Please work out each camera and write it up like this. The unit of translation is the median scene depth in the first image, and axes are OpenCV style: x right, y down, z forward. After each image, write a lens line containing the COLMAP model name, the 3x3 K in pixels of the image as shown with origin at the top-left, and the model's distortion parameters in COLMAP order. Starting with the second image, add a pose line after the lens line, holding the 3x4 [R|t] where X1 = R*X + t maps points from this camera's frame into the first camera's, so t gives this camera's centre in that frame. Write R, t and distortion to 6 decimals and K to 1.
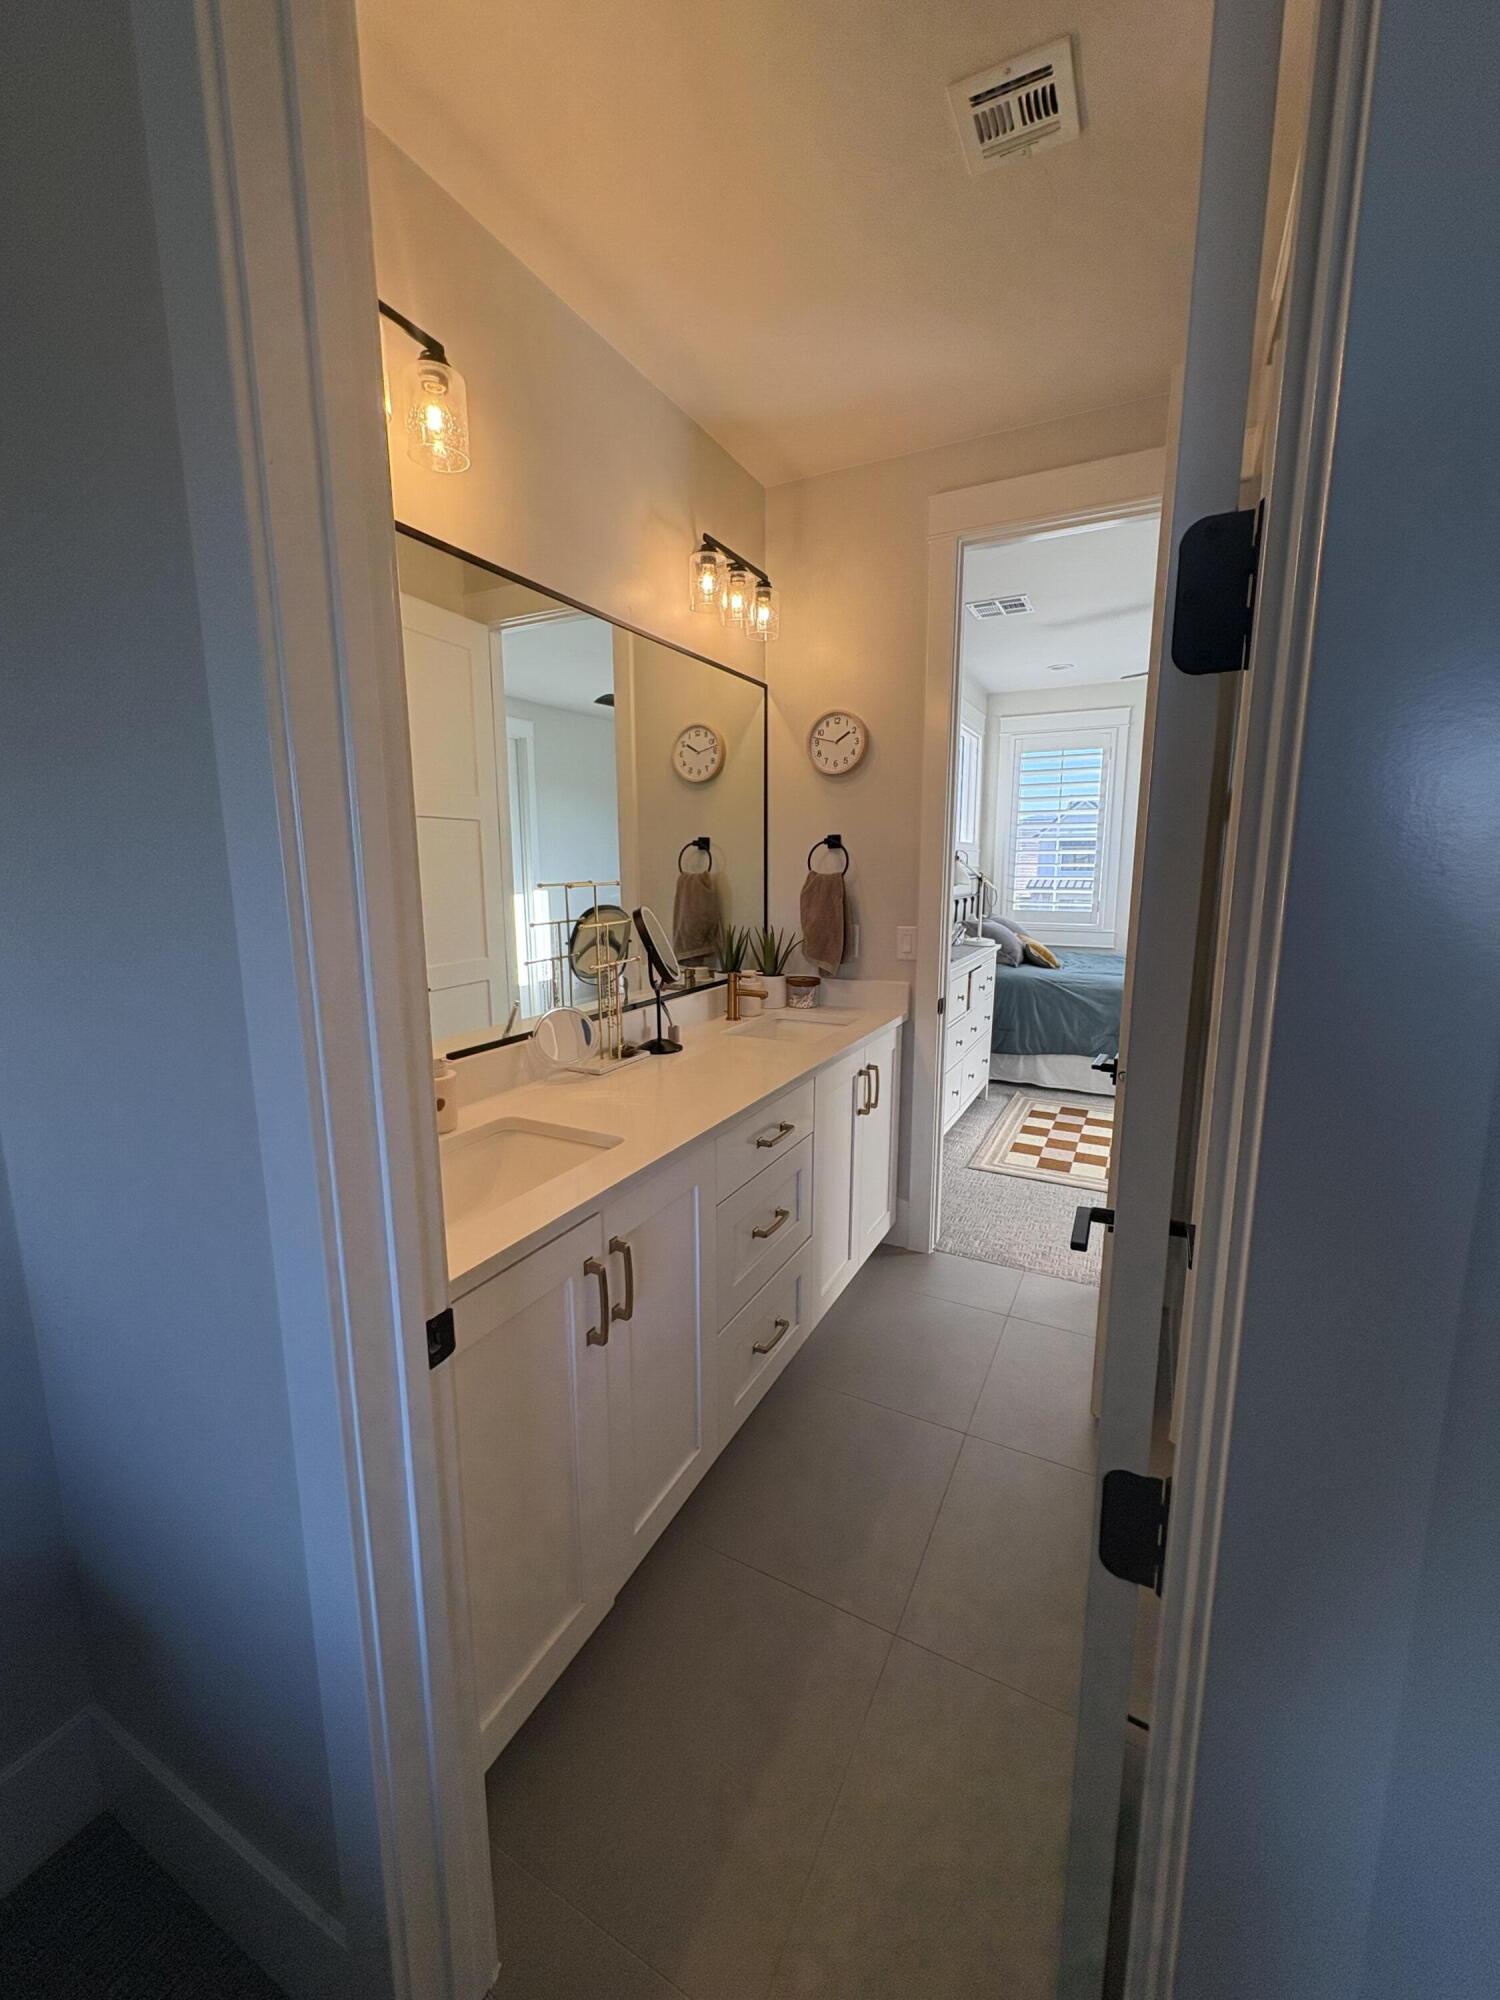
lens RADIAL K [[802.4, 0, 752.5], [0, 802.4, 998.2], [0, 0, 1]] dist [0.003504, 0.000183]
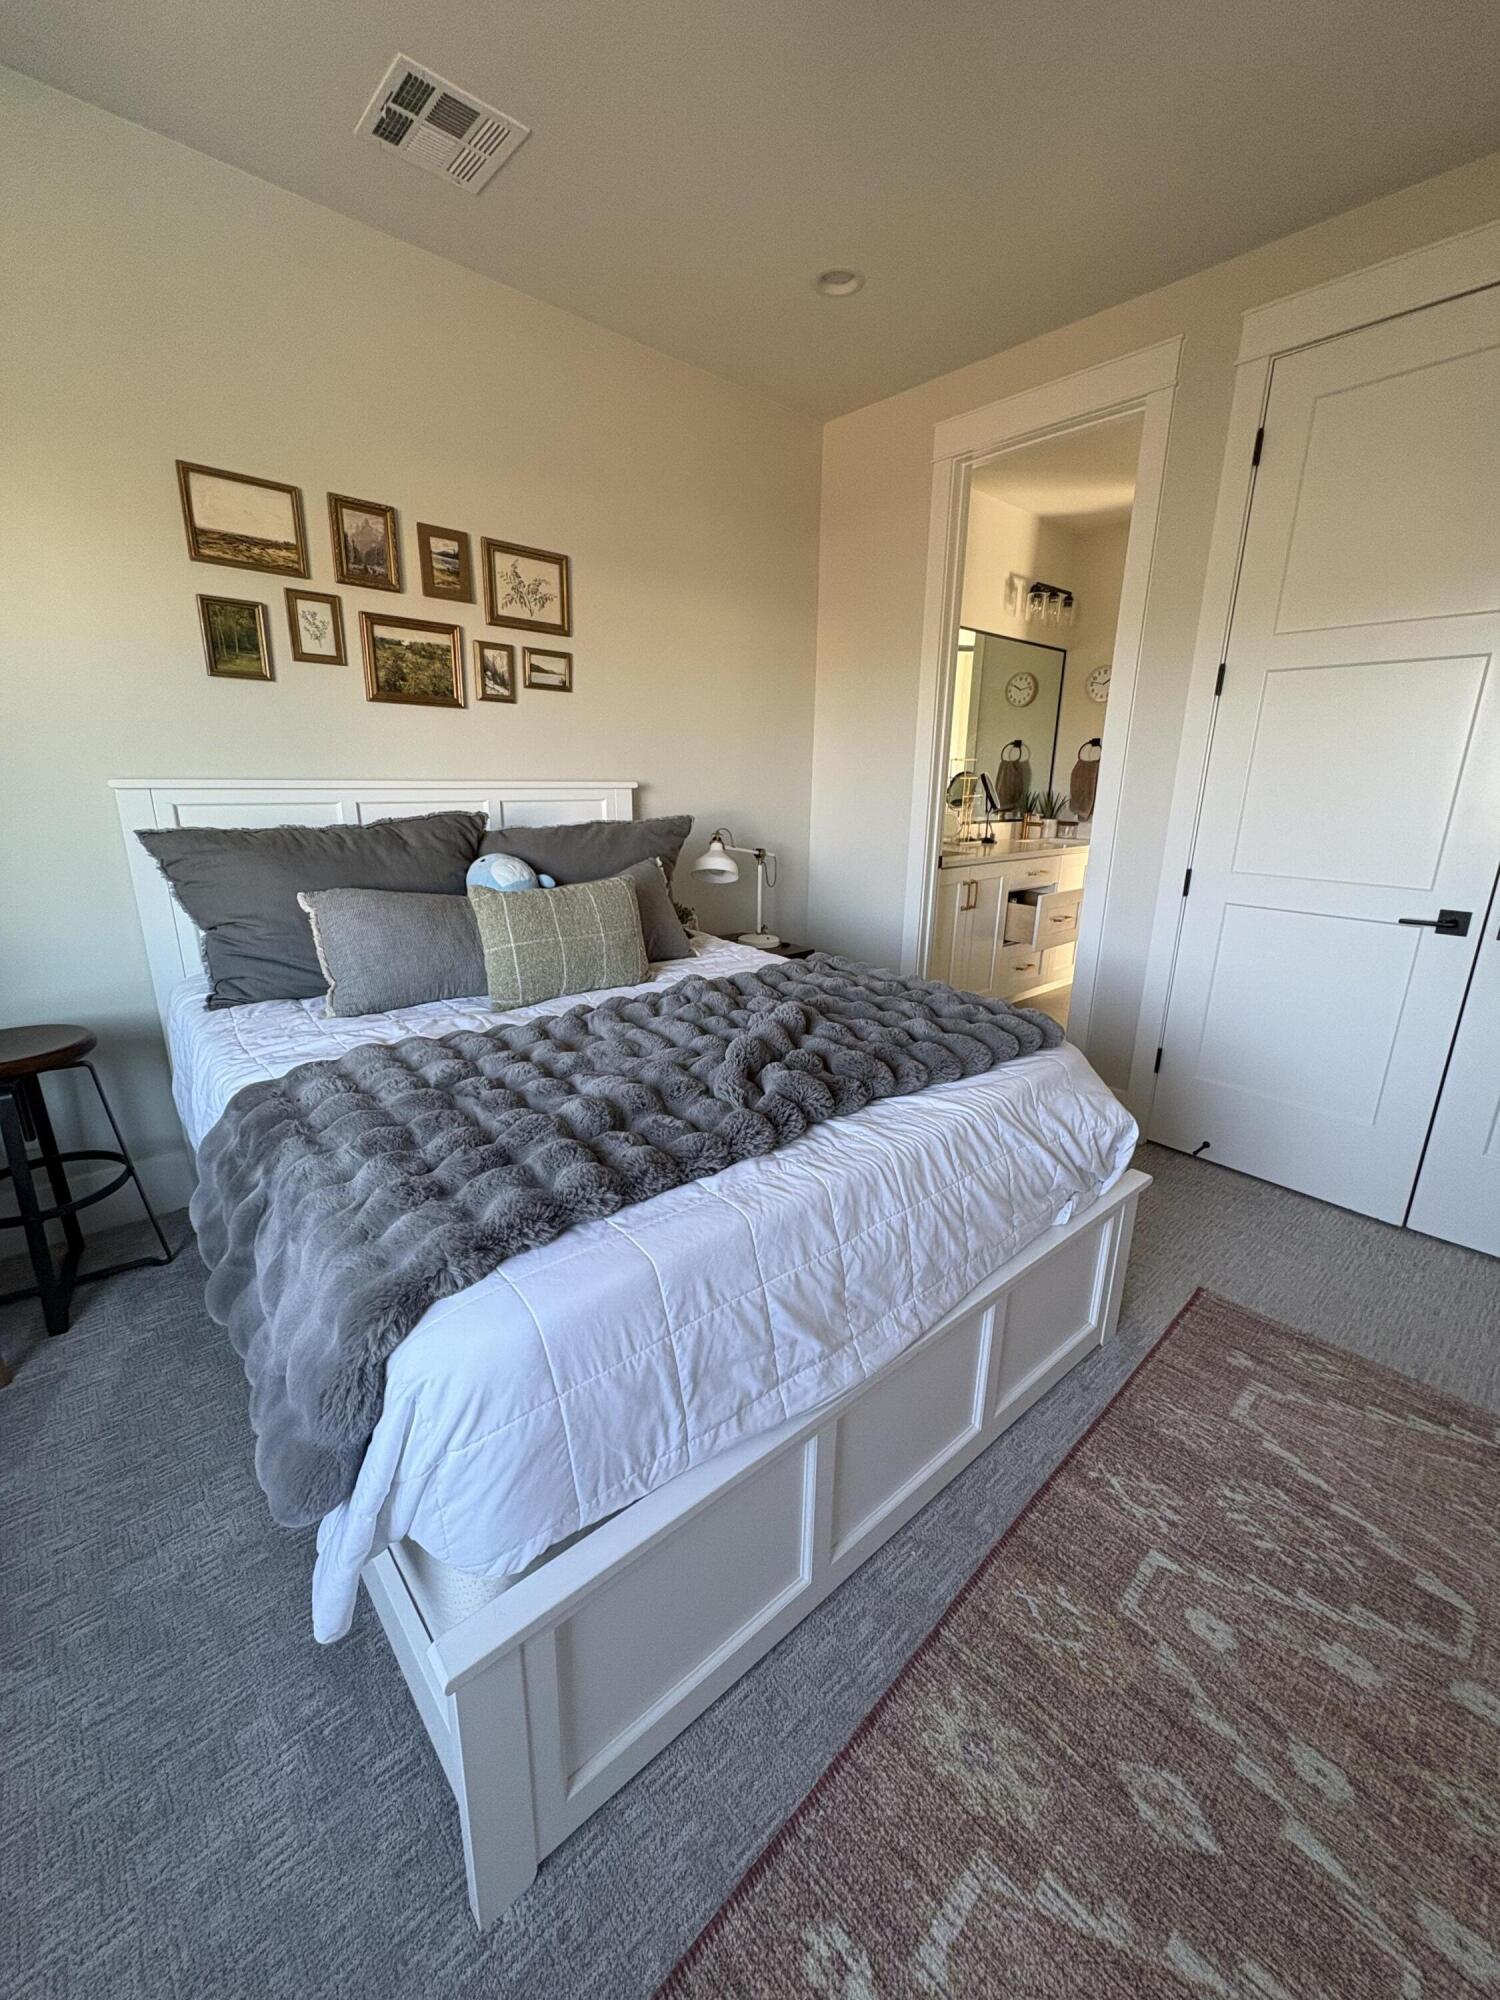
lens RADIAL K [[802.4, 0, 753.9], [0, 802.4, 997.5], [0, 0, 1]] dist [0.003504, 0.000183]
pose [[0.937013, 0.110433, -0.331378, 0.082344], [-0.072909, 0.989645, 0.123644, 0.361775], [0.341601, -0.091696, 0.935361, -1.764199]]
